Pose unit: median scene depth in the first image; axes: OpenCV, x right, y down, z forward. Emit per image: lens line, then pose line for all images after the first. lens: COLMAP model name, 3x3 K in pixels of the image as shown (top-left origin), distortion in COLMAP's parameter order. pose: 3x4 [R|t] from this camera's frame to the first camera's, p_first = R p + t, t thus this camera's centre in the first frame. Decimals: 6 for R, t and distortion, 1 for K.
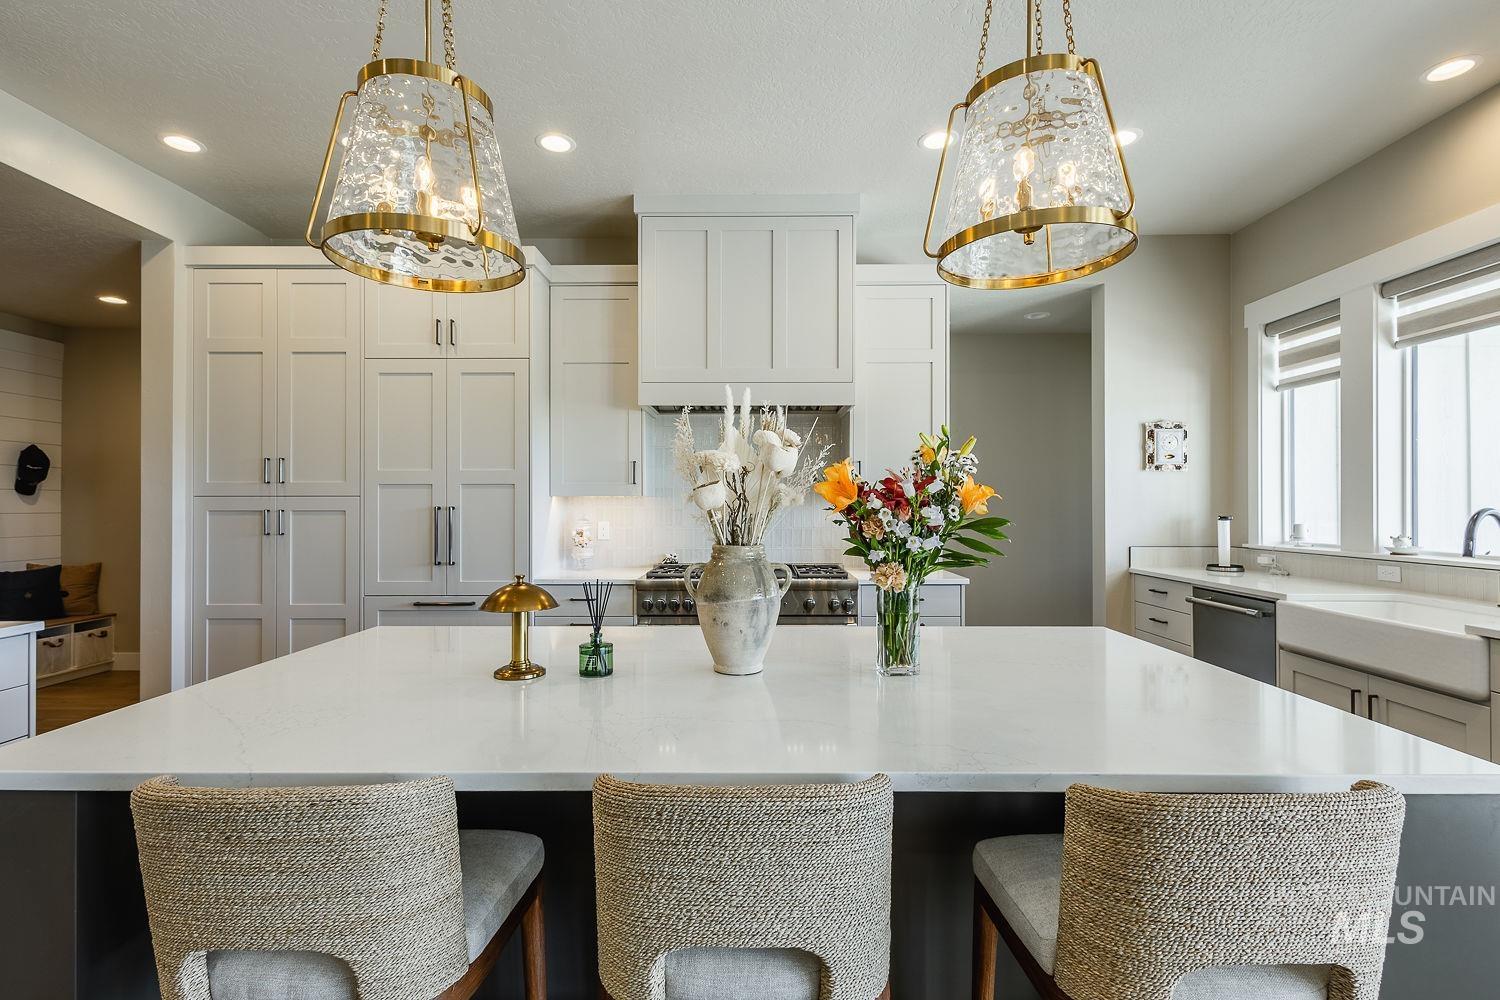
lens RADIAL K [[685.2, 0, 750.0], [0, 685.2, 500.0], [0, 0, 1]] dist [0.005930, -0.000420]
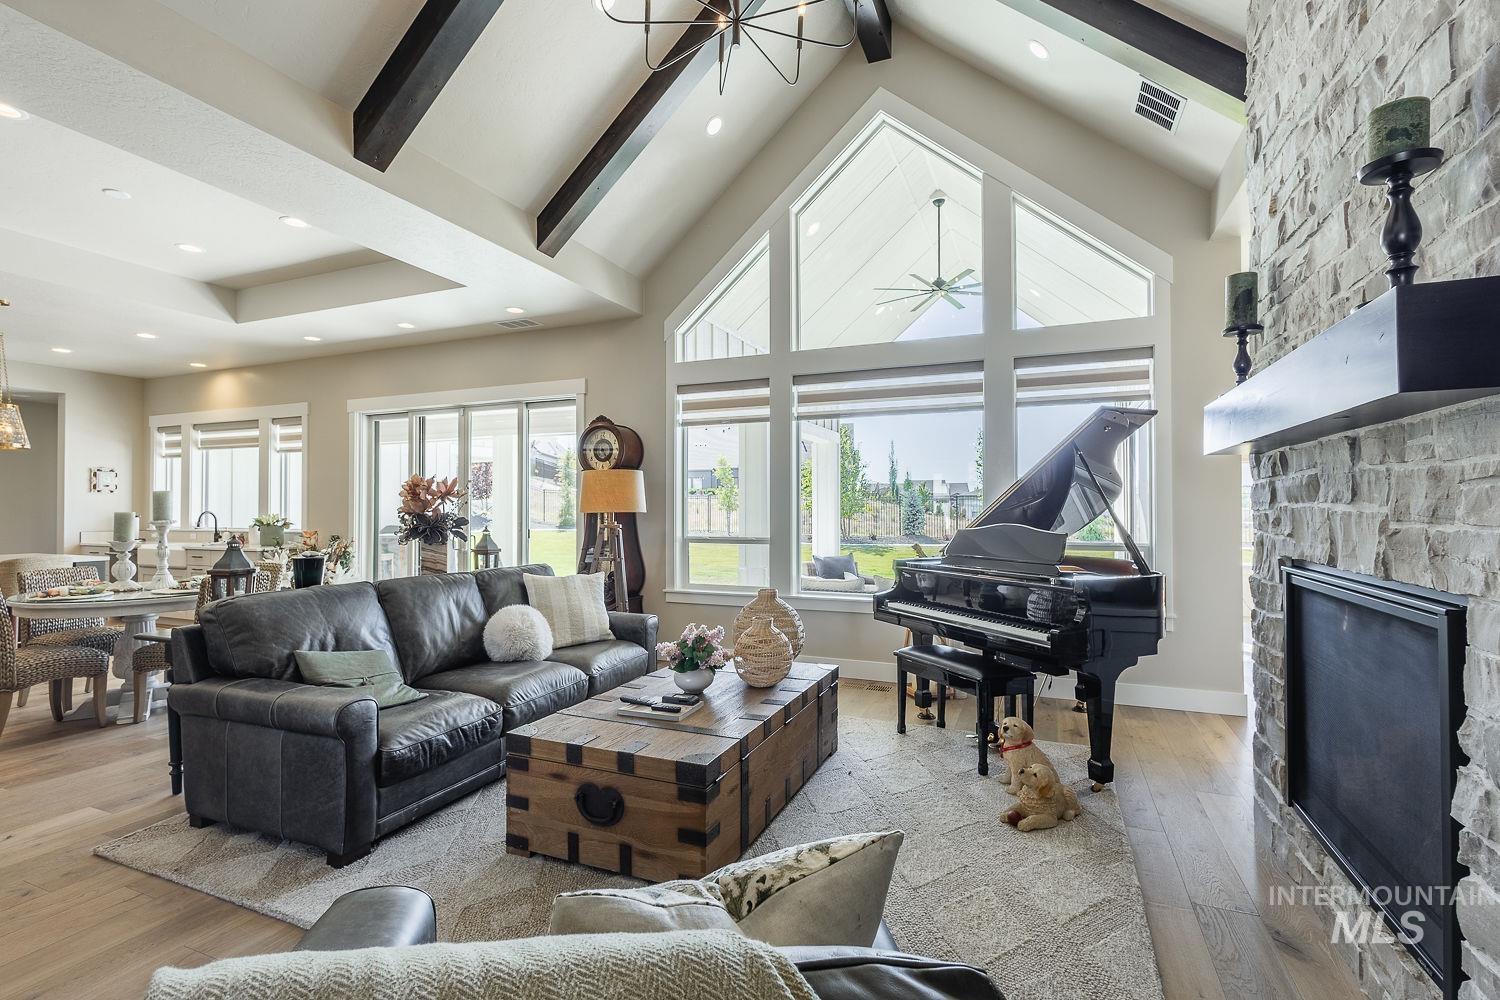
lens RADIAL K [[696.9, 0, 756.6], [0, 696.9, 496.1], [0, 0, 1]] dist [0.003021, 0.000114]
pose [[0.383617, 0.016246, 0.923350, -0.606015], [-0.005725, 0.999868, -0.015214, -0.015496], [-0.923475, 0.000550, 0.383659, -1.719694]]
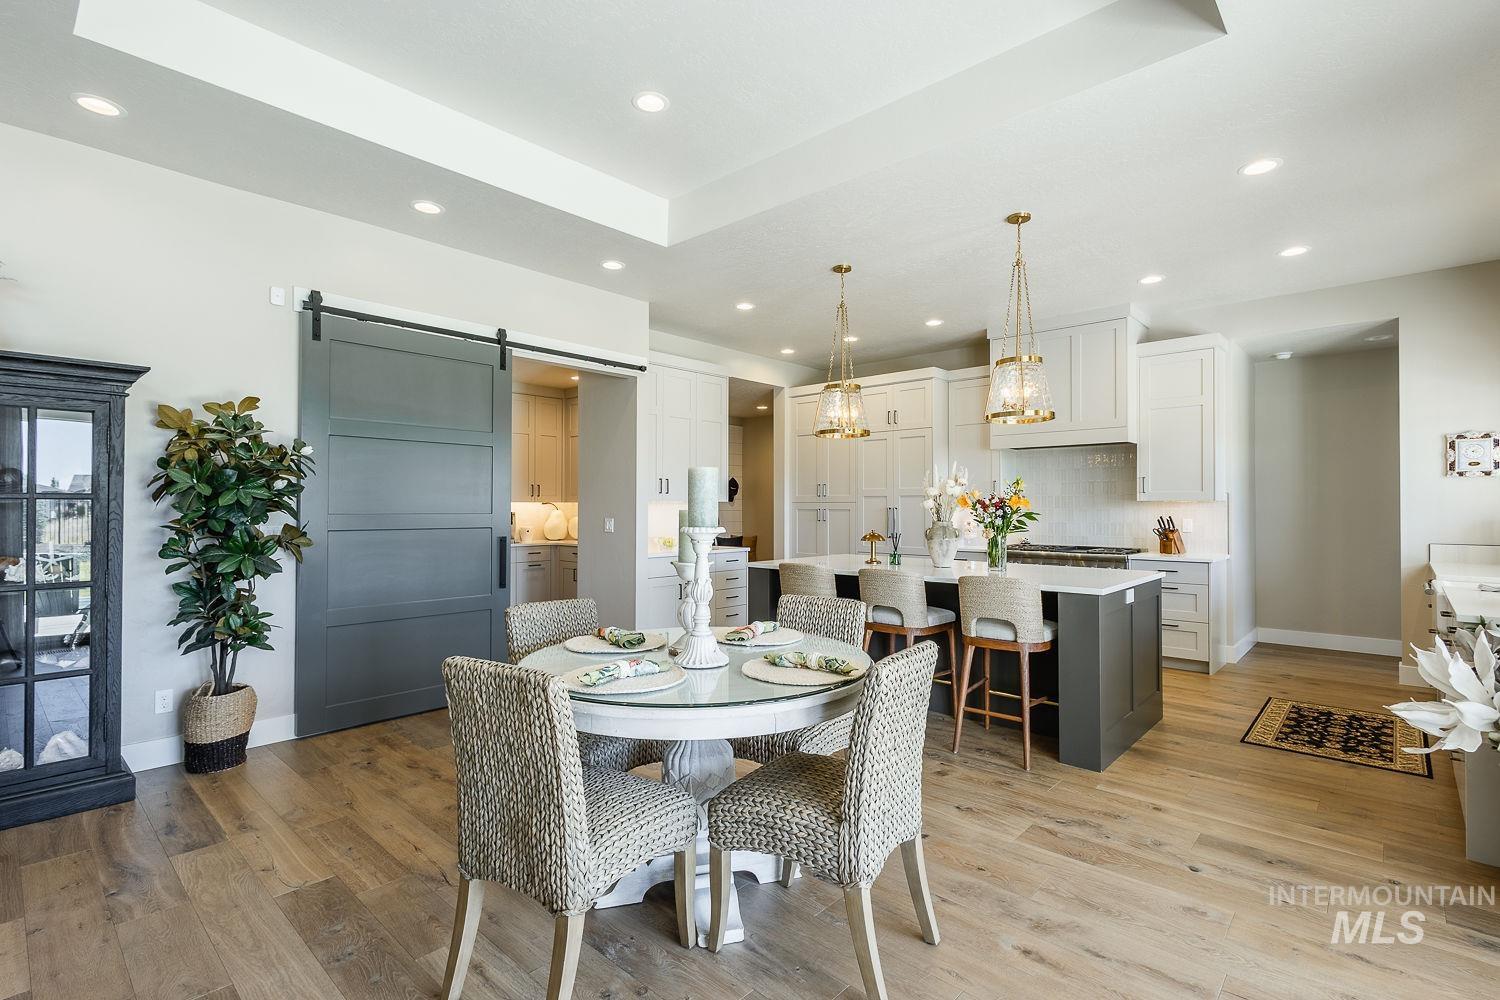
lens RADIAL K [[701.4, 0, 750.0], [0, 701.4, 500.0], [0, 0, 1]] dist [0.002851, -0.000531]
pose [[0.735448, -0.005415, -0.677559, 0.591320], [0.004019, 0.999985, -0.003629, -0.006116], [0.677569, -0.000055, 0.735459, -0.715923]]
